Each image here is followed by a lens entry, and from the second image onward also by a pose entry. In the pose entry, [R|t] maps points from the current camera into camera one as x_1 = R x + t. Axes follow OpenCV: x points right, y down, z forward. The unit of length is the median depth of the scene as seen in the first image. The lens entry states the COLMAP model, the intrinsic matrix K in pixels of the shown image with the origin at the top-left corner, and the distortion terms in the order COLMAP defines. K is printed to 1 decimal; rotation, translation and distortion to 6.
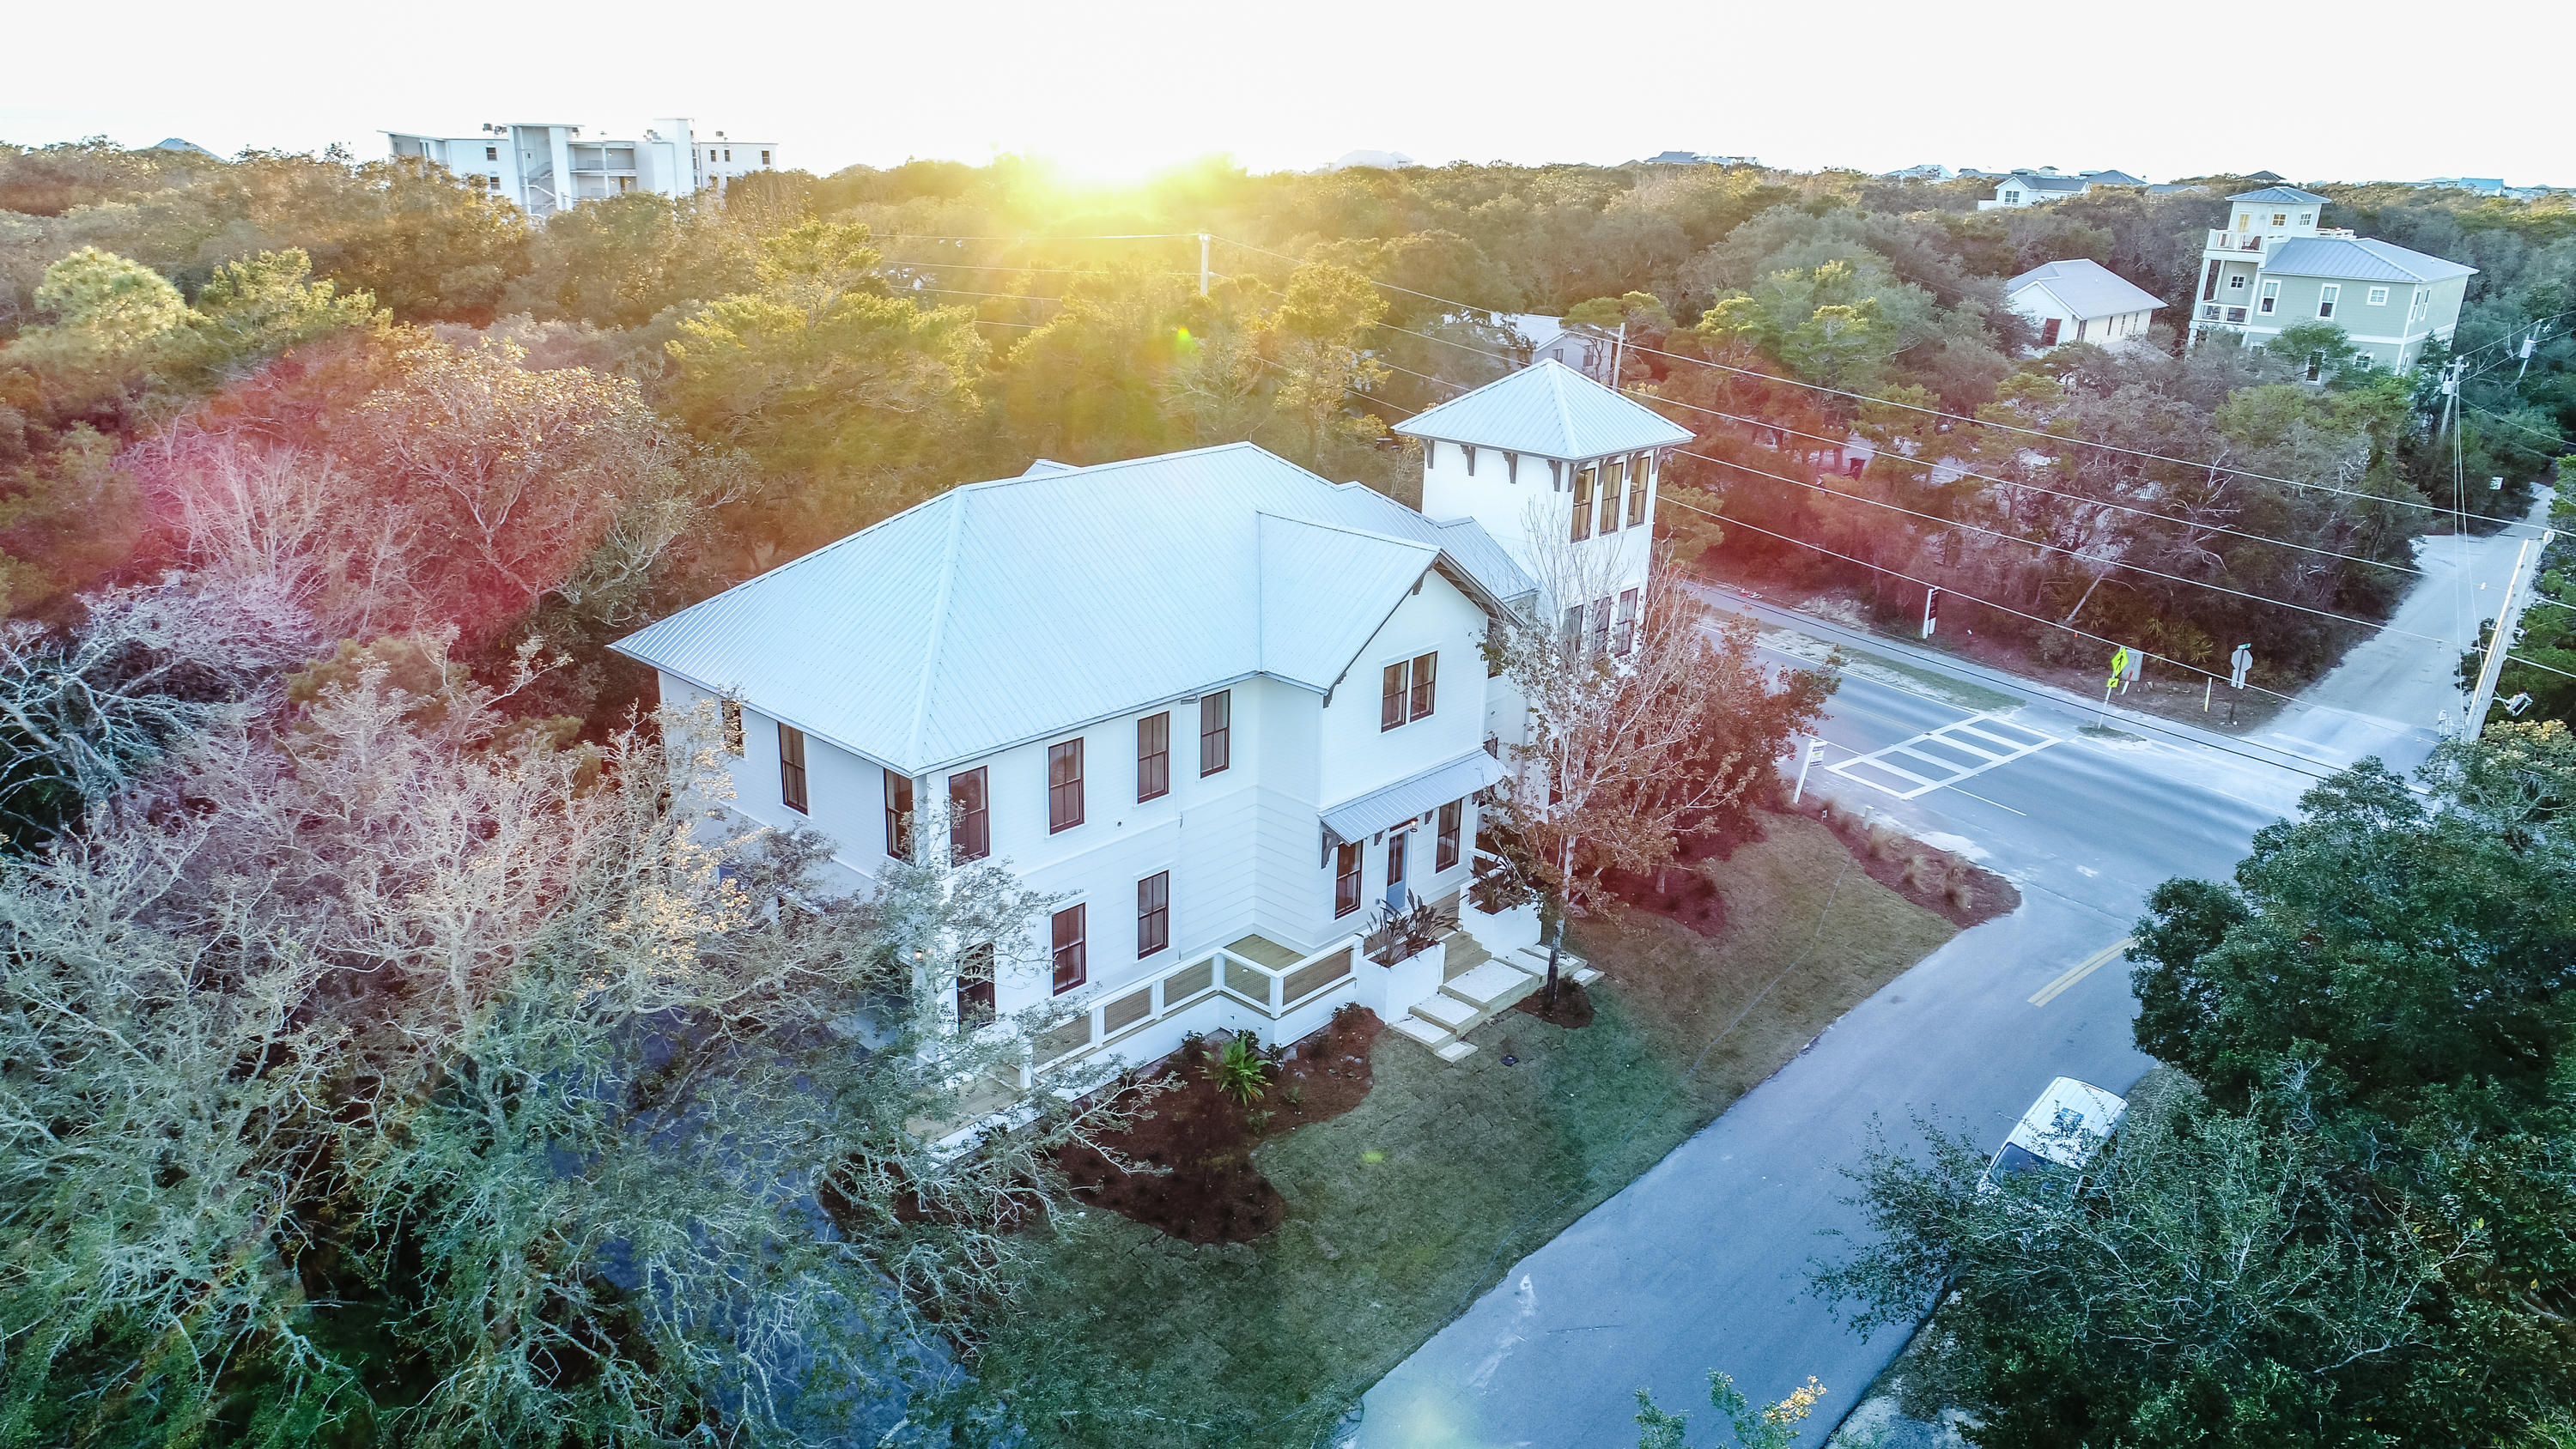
lens RADIAL K [[1730.0, 0, 1285.9], [0, 1730.0, 734.6], [0, 0, 1]] dist [-0.015935, 0.003091]
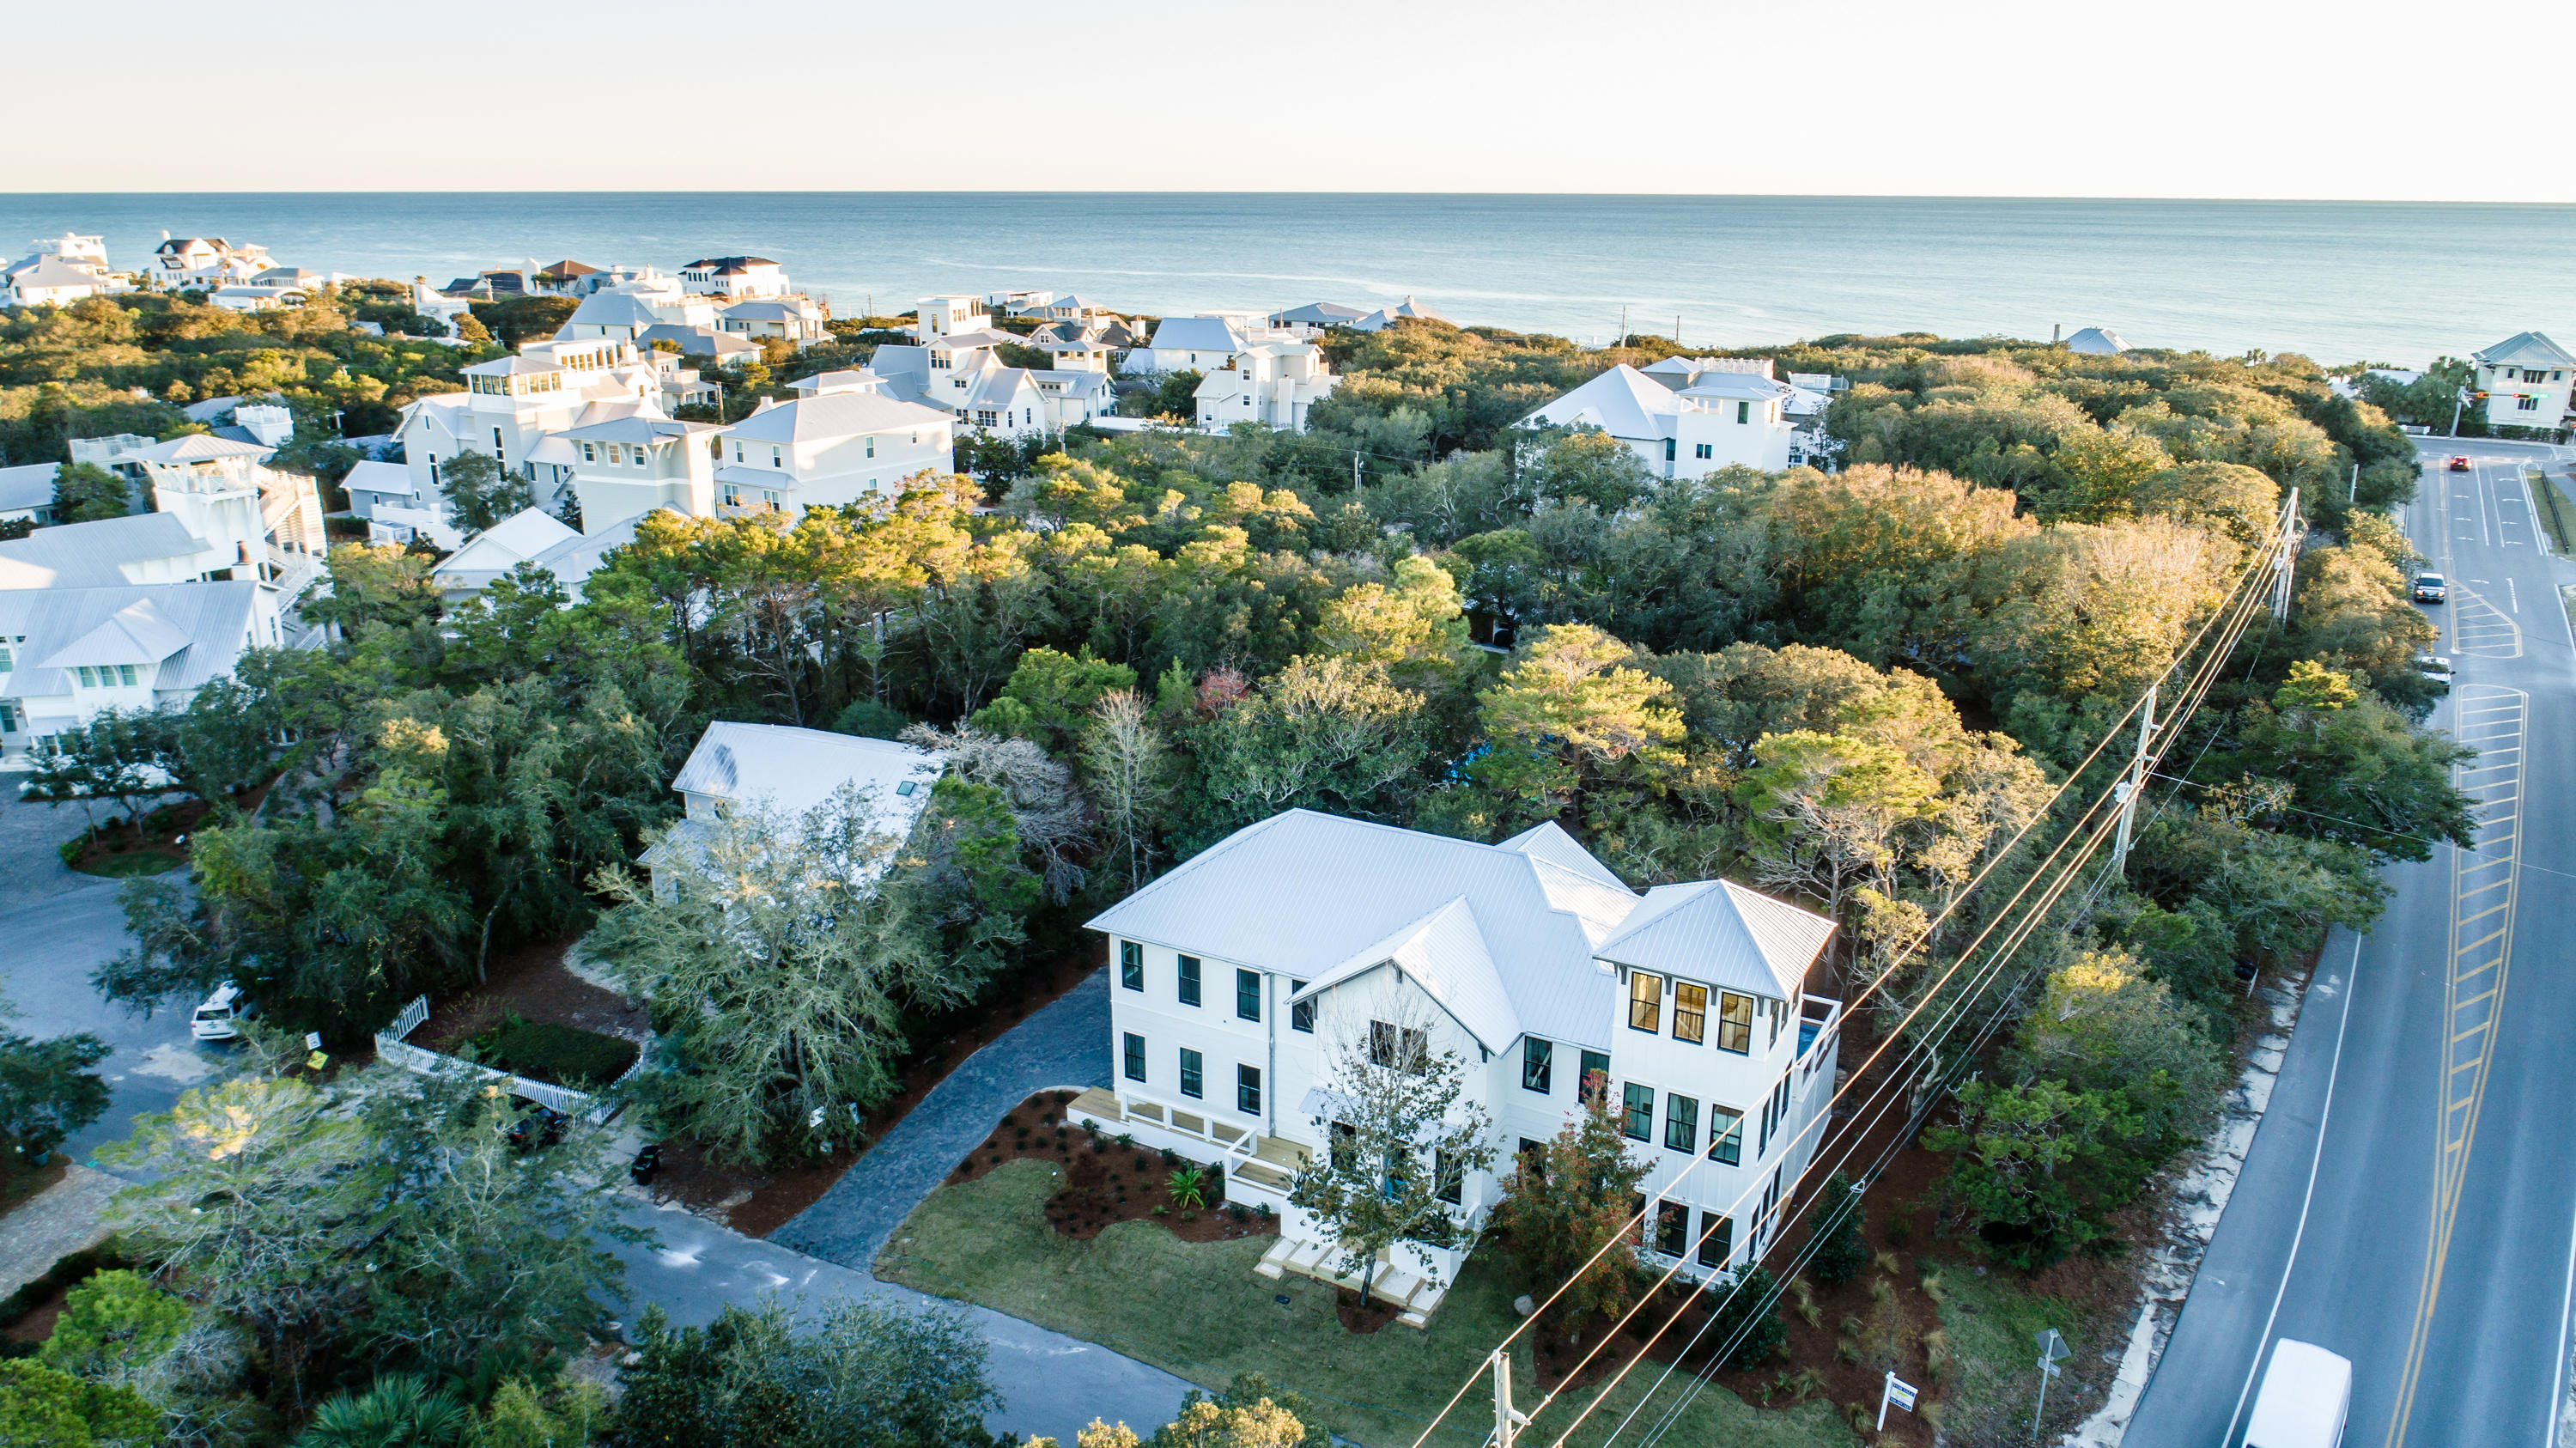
lens RADIAL K [[1735.1, 0, 1285.8], [0, 1735.1, 718.0], [0, 0, 1]] dist [-0.013682, 0.002221]
pose [[0.229273, 0.258991, -0.938274, 1.309333], [-0.317340, 0.931171, 0.179486, -0.501497], [0.920179, 0.256600, 0.295680, 0.444316]]
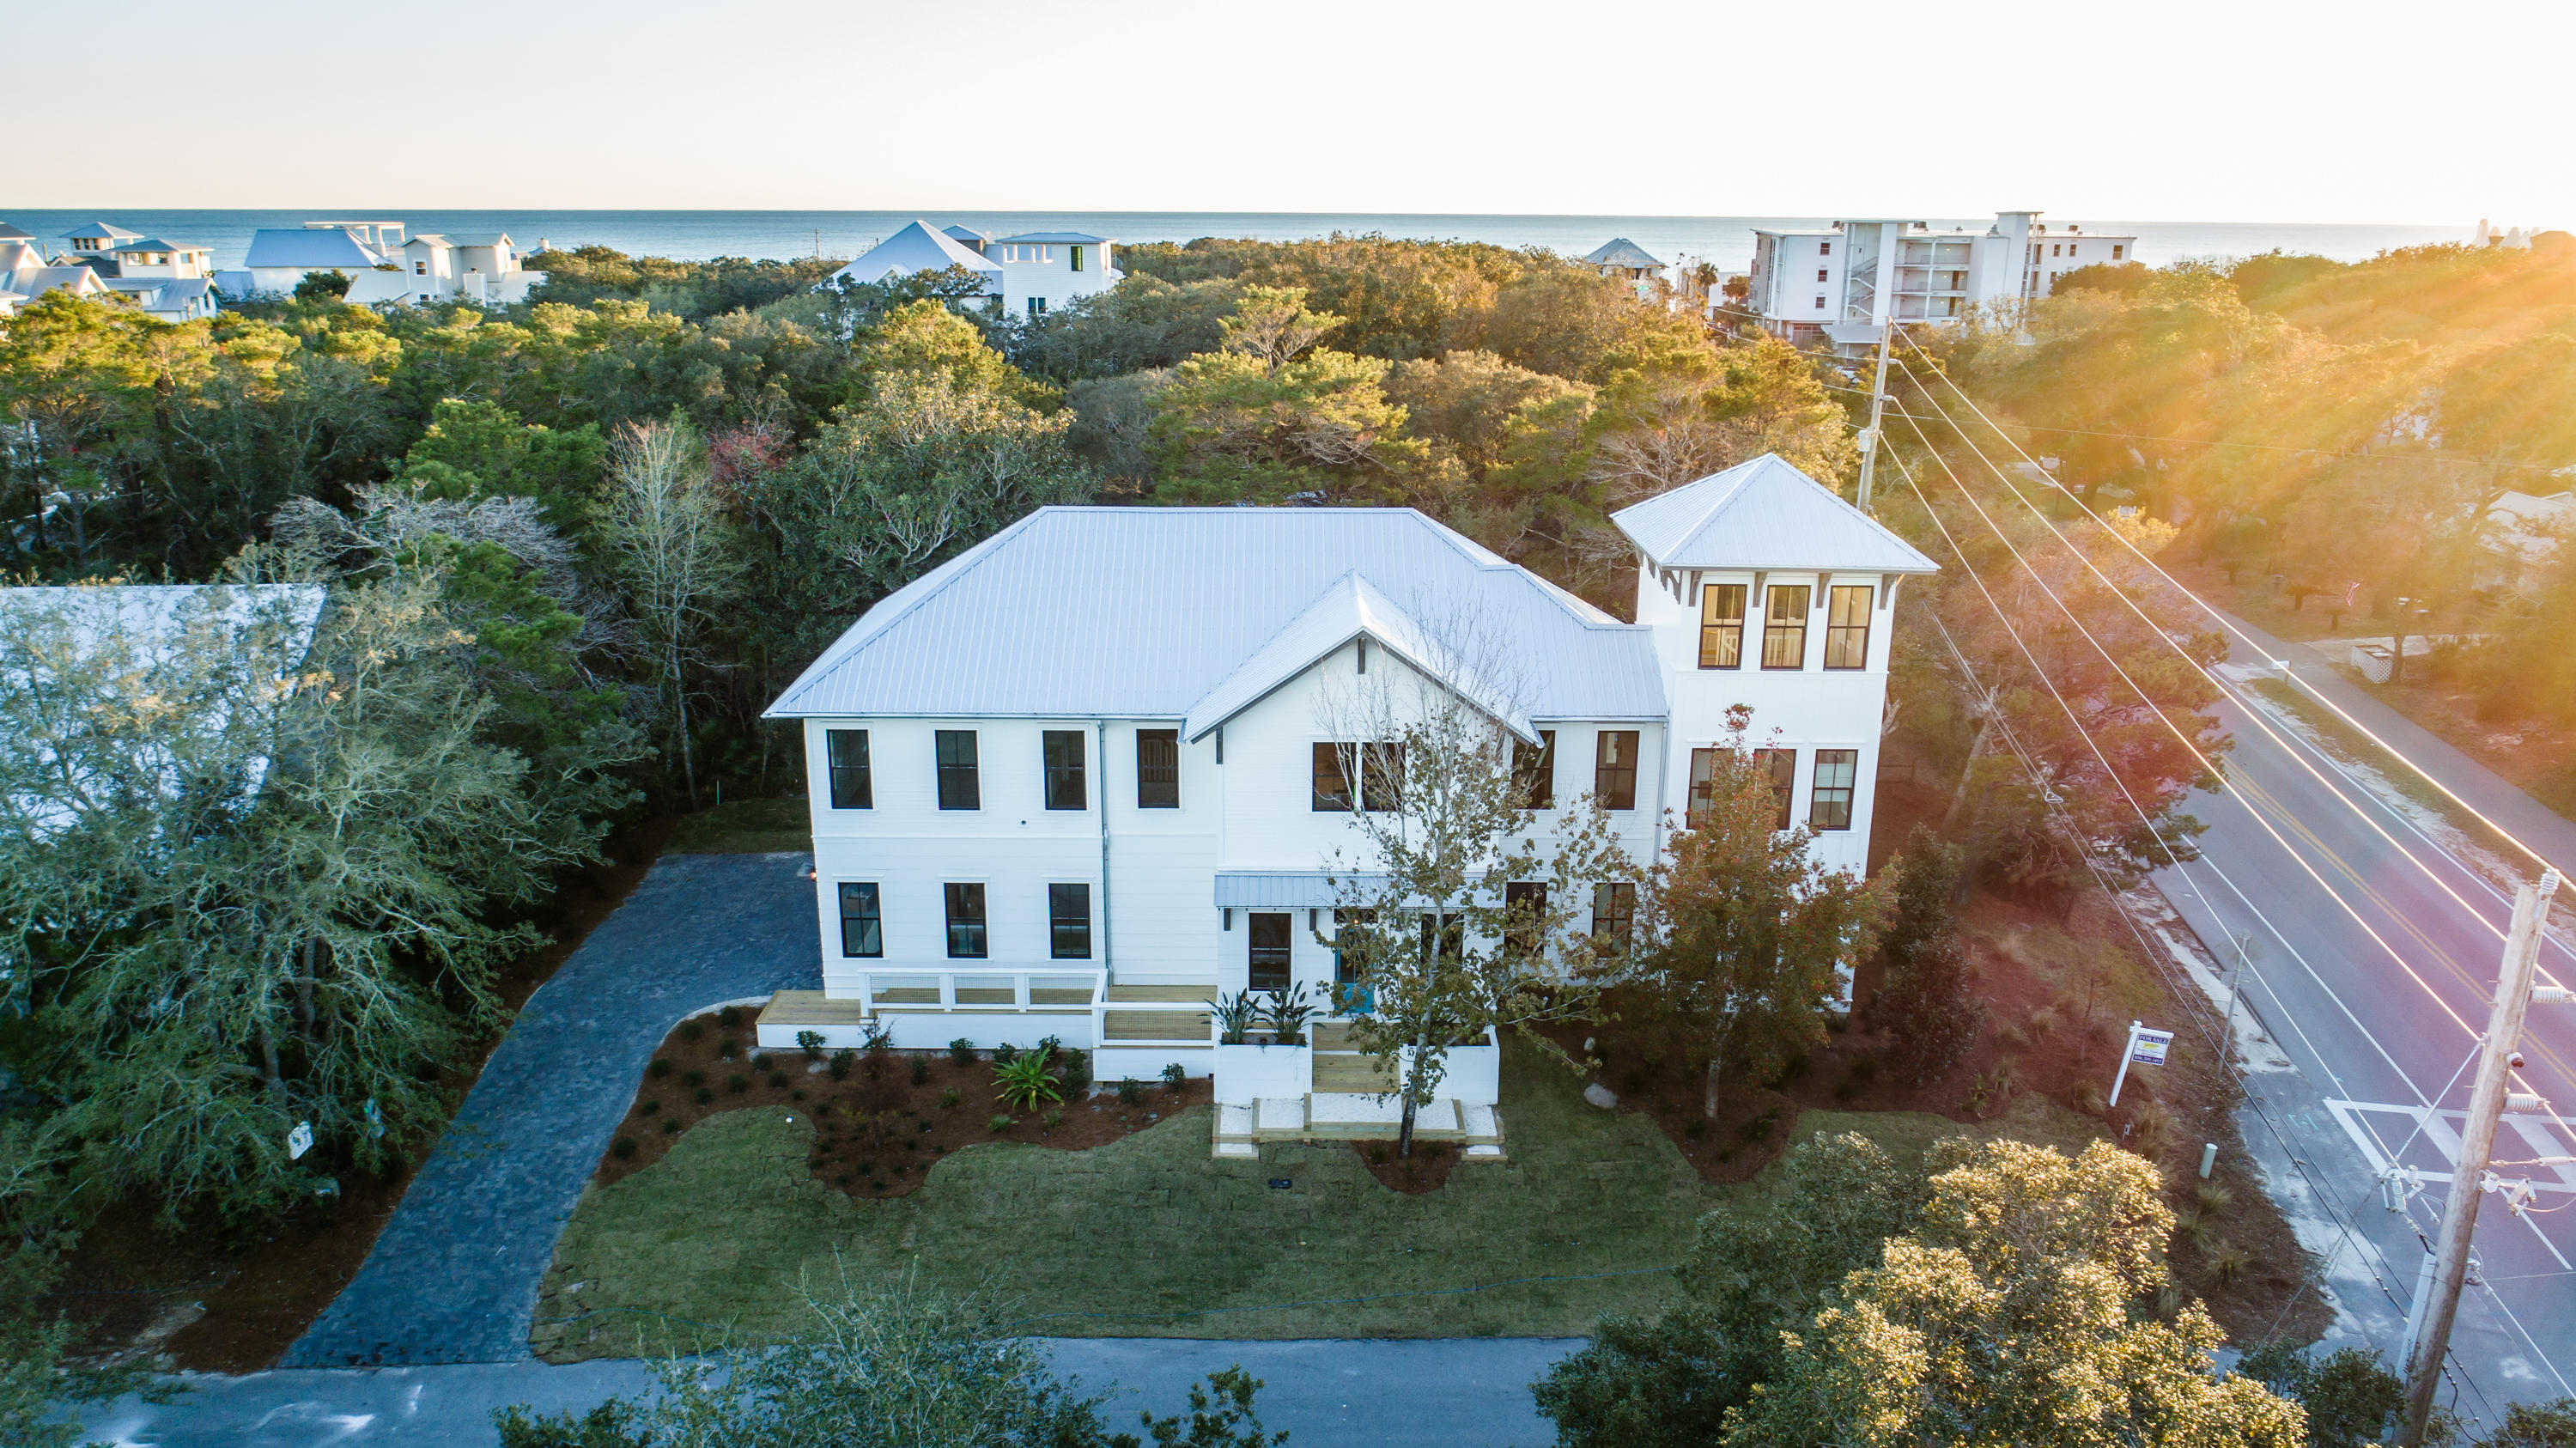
lens RADIAL K [[1748.2, 0, 1285.0], [0, 1748.2, 726.4], [0, 0, 1]] dist [-0.015779, 0.003795]
pose [[0.674884, 0.187273, -0.713765, 0.722934], [-0.230573, 0.972347, 0.037105, -0.078804], [0.700976, 0.139533, 0.699402, 0.314825]]
